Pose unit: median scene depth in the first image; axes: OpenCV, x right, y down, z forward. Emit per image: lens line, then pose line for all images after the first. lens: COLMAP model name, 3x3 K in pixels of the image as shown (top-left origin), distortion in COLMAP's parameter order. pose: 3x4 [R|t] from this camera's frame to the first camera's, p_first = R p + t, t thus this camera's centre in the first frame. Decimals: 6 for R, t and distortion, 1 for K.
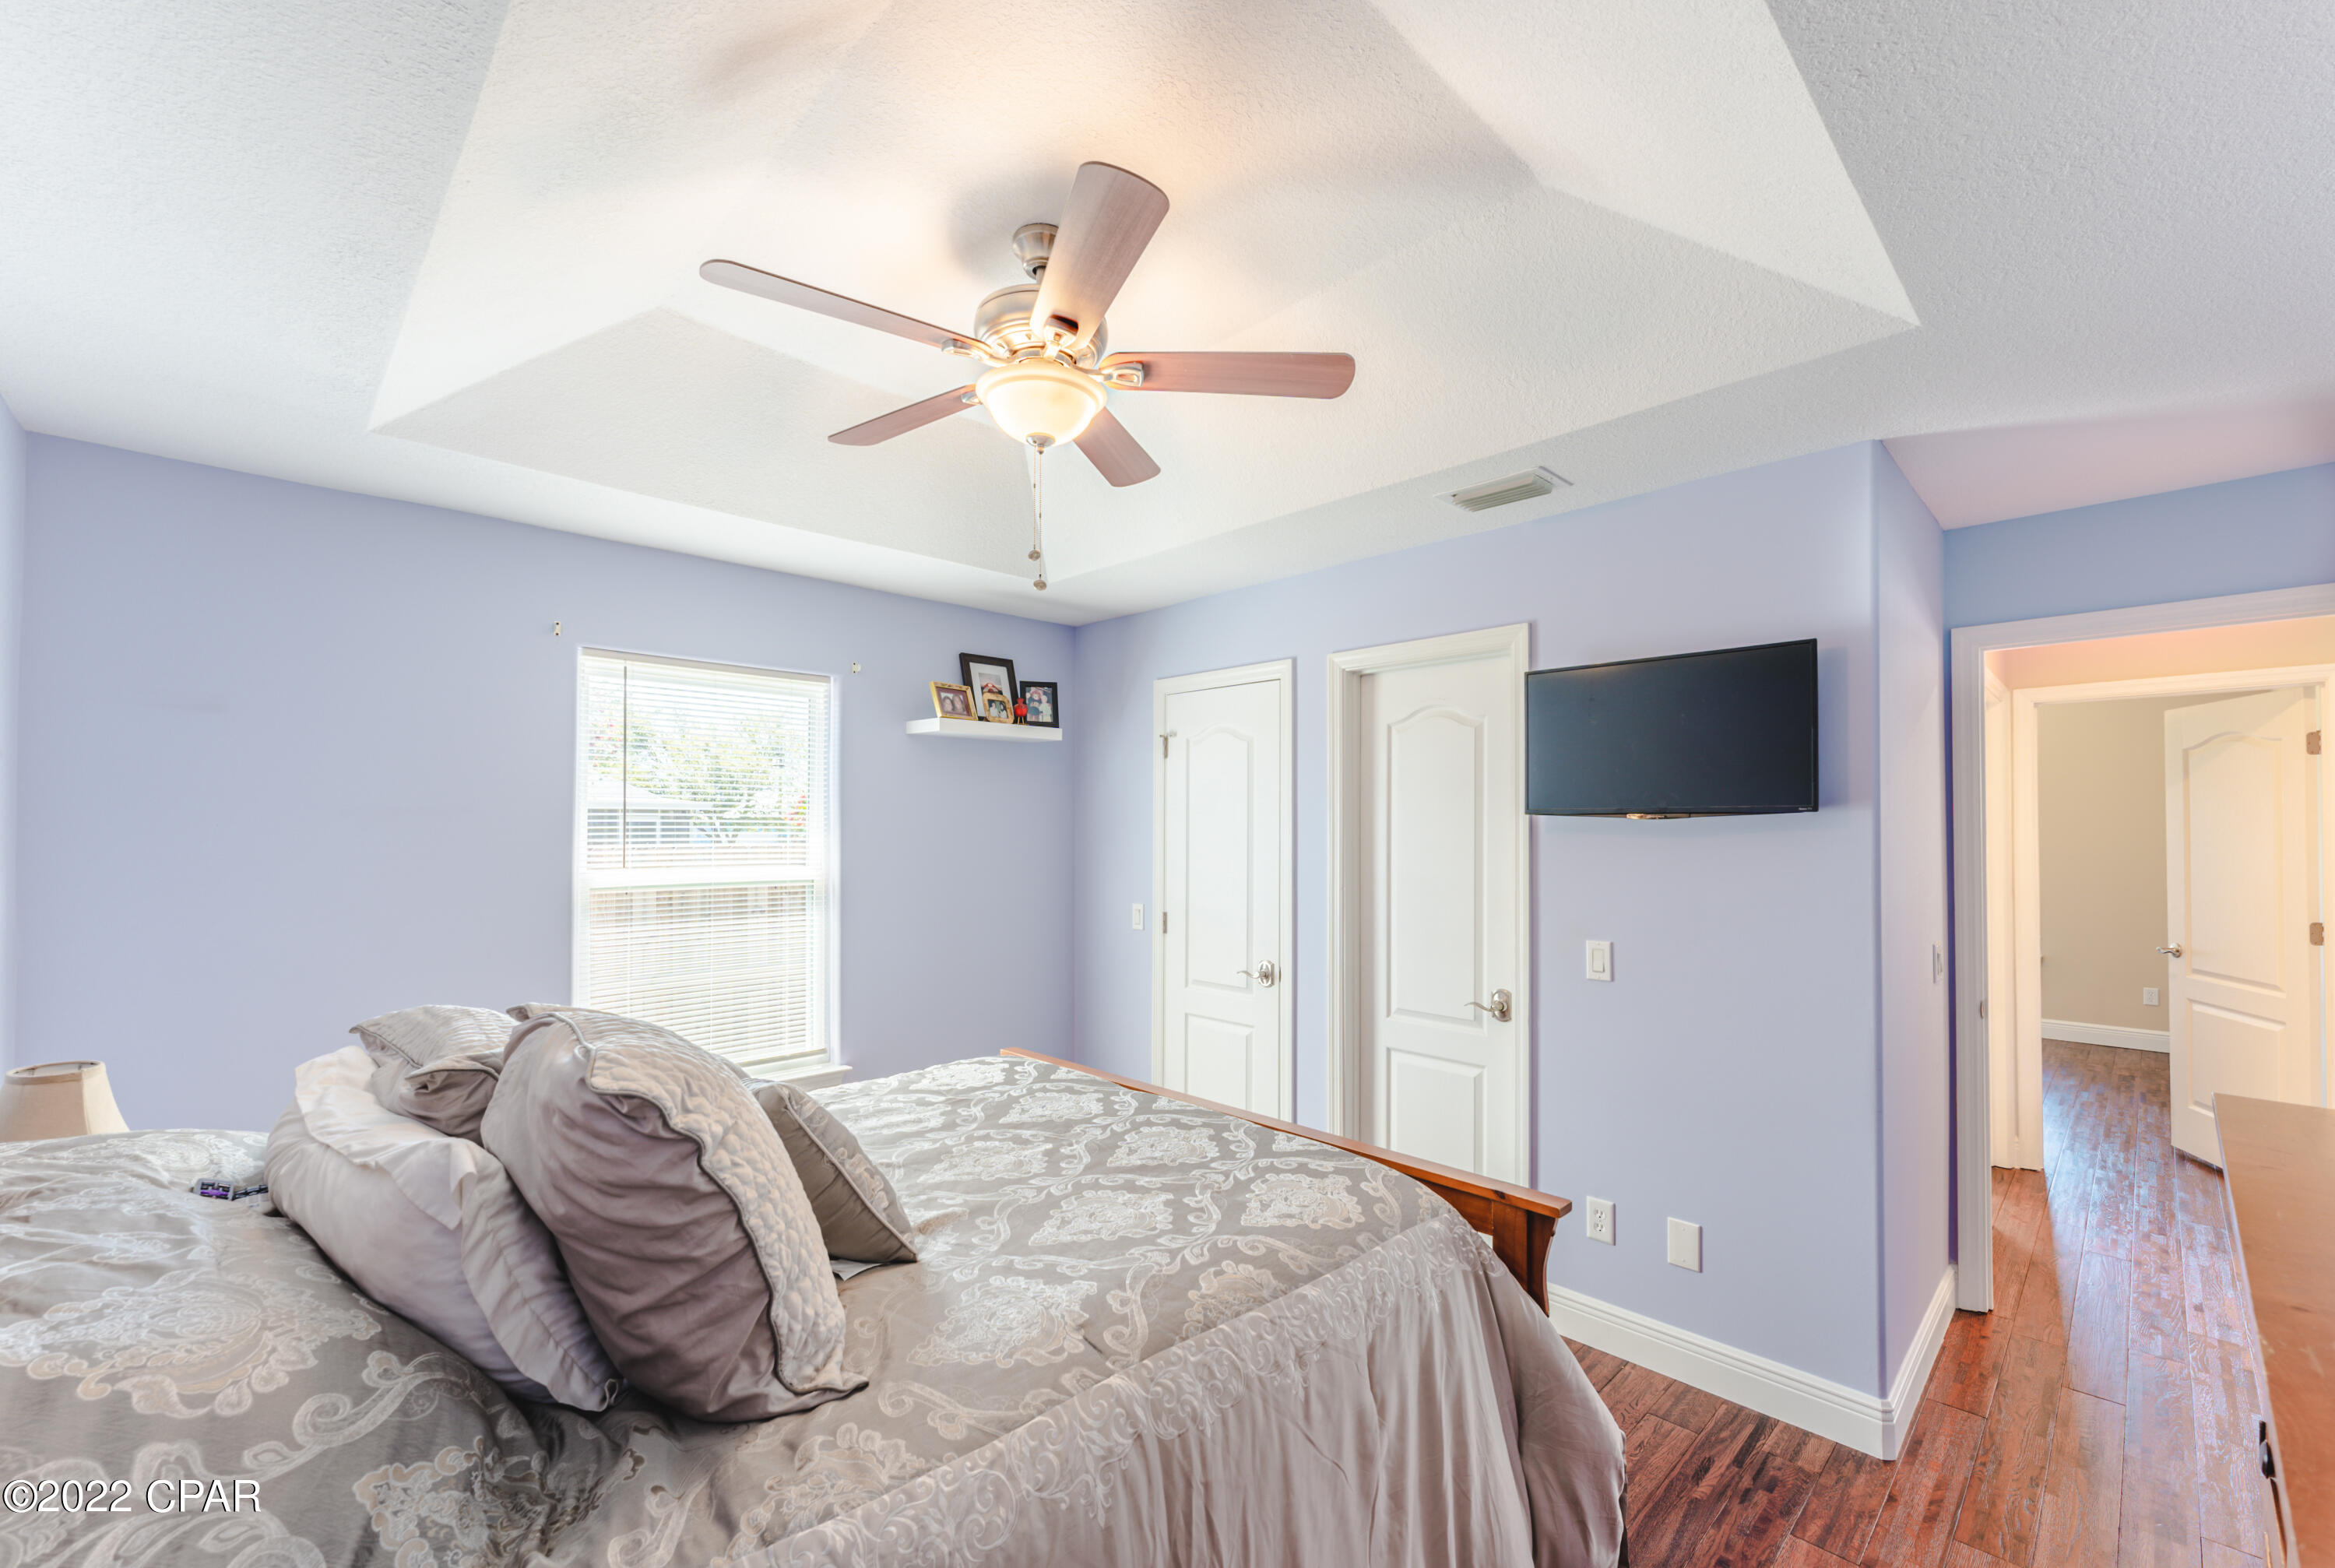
lens RADIAL K [[958.2, 0, 1168.5], [0, 958.2, 810.8], [0, 0, 1]] dist [0.000042, 0.000016]
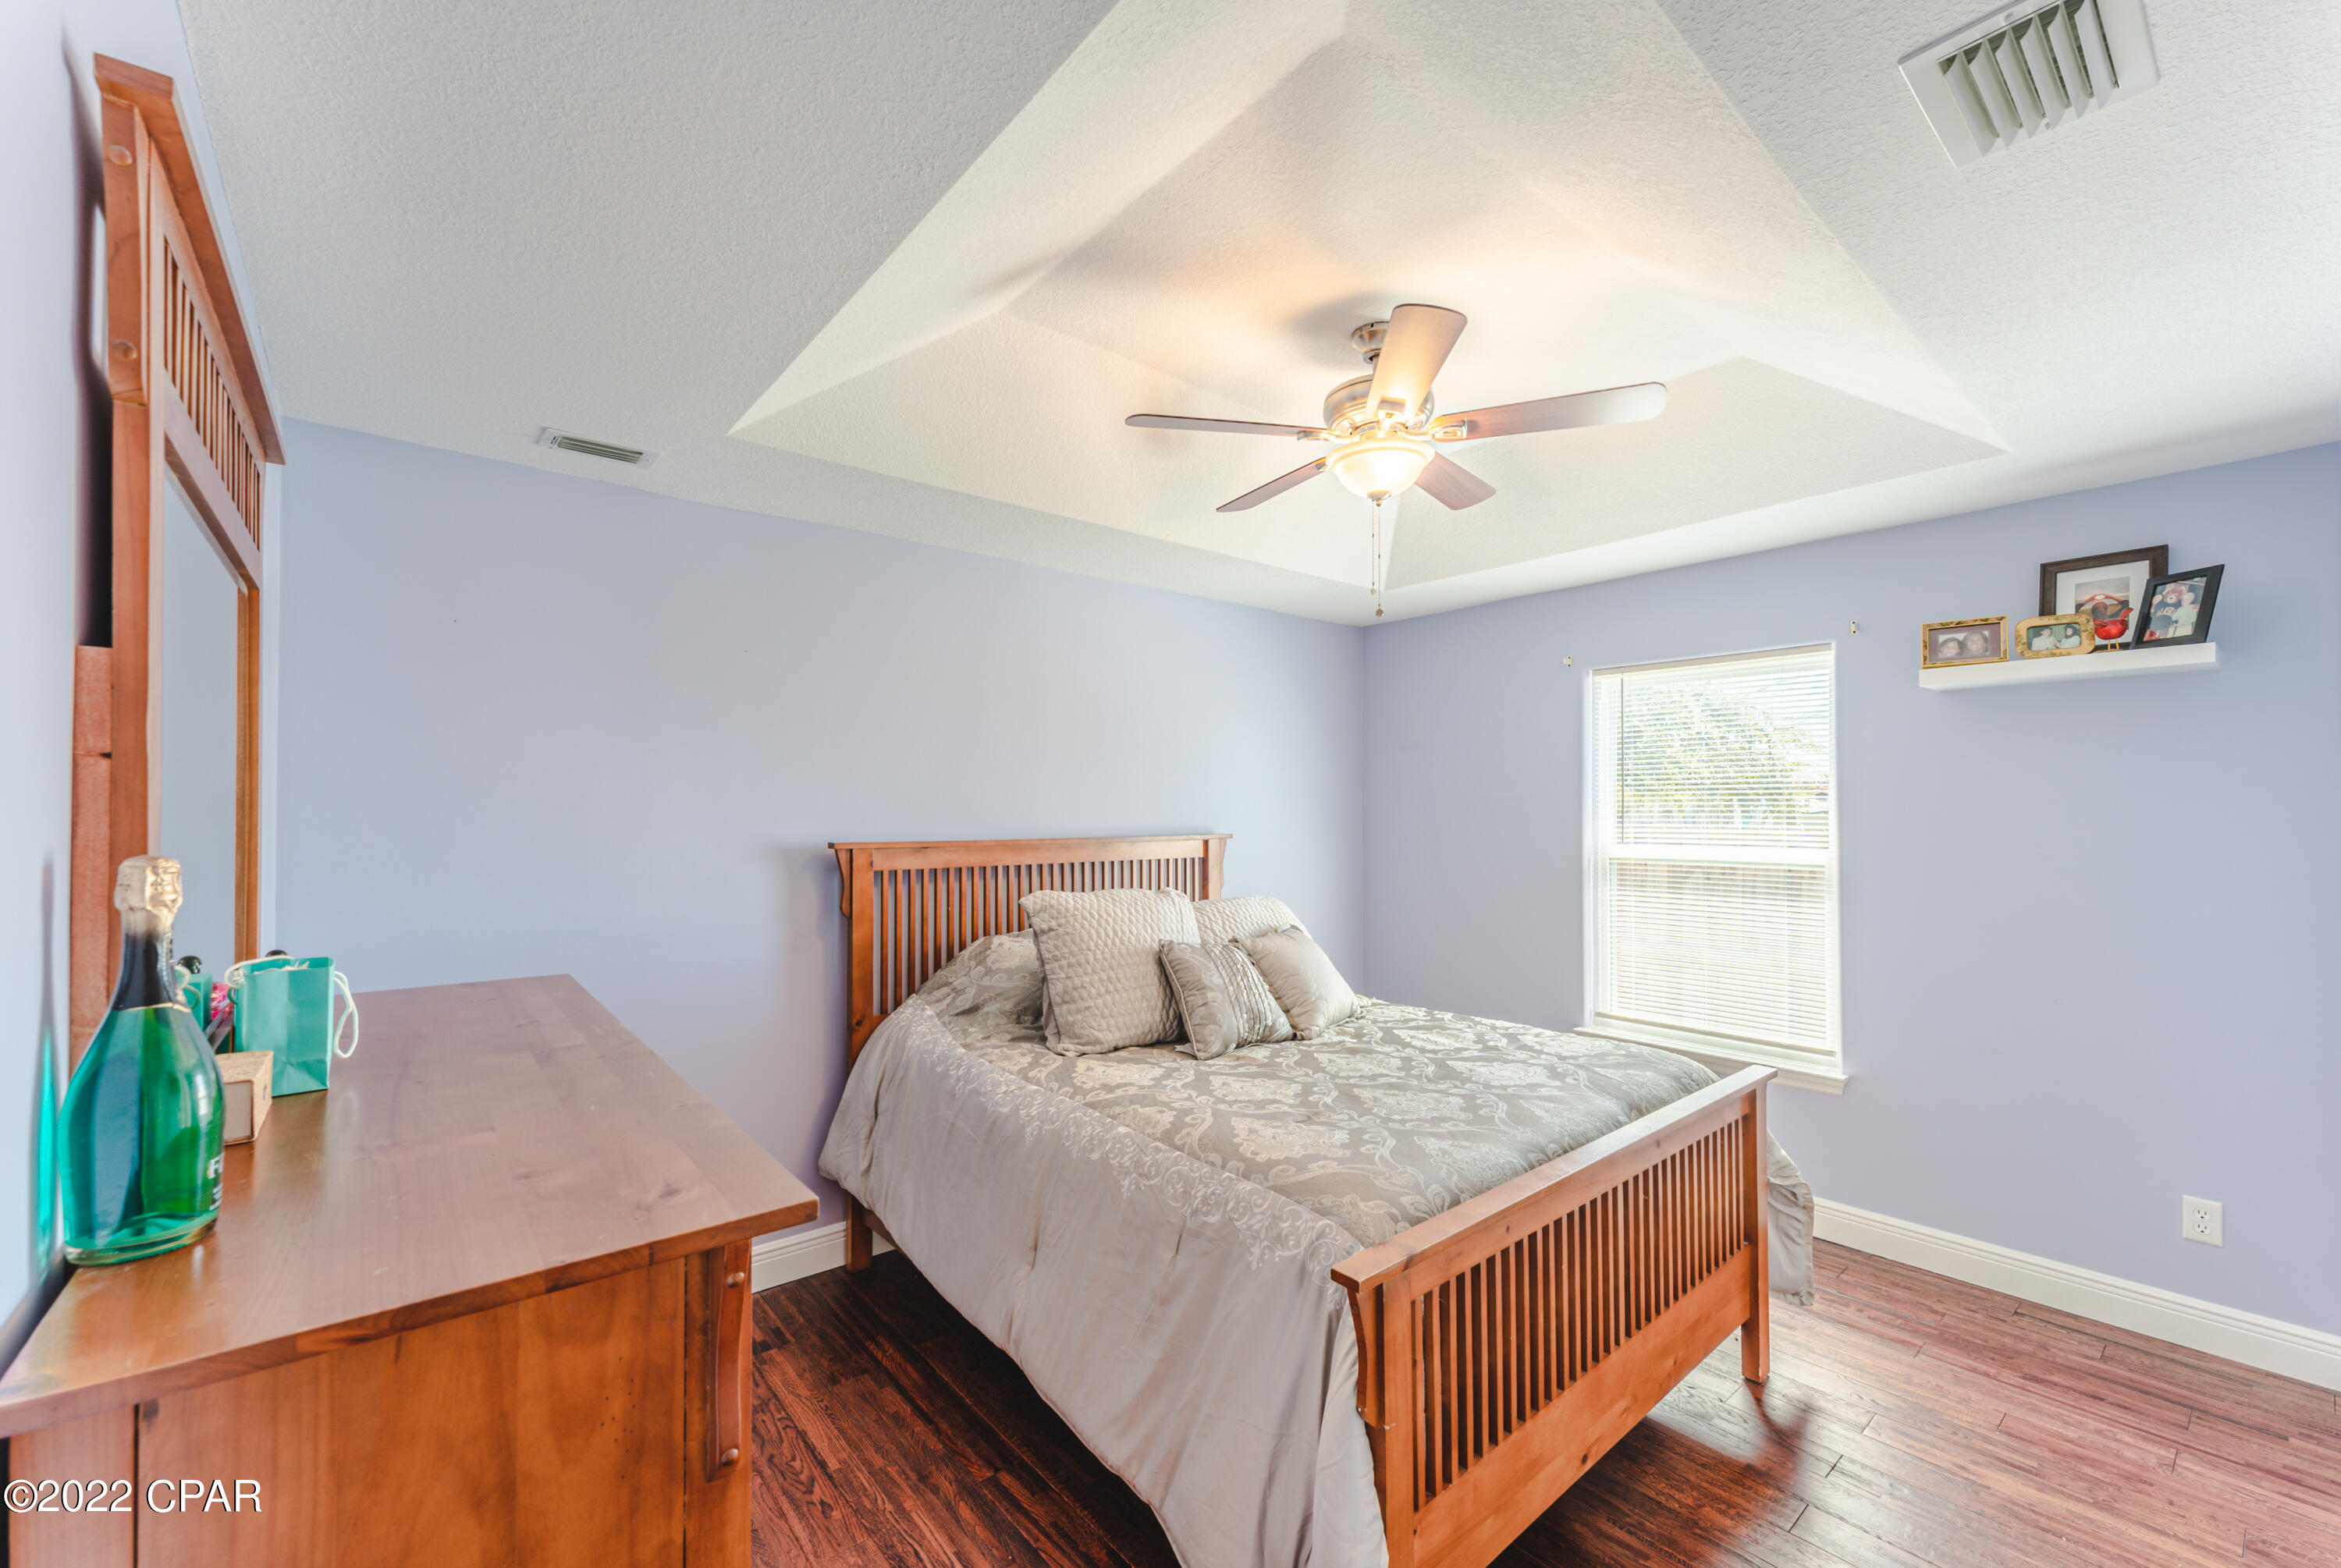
lens RADIAL K [[942.0, 0, 1168.3], [0, 942.0, 792.0], [0, 0, 1]] dist [0.001141, 0.000071]
pose [[-0.074994, -0.020875, -0.996965, 1.025265], [0.020048, 0.999547, -0.022437, 0.015430], [0.996982, -0.021670, -0.074542, 0.767449]]
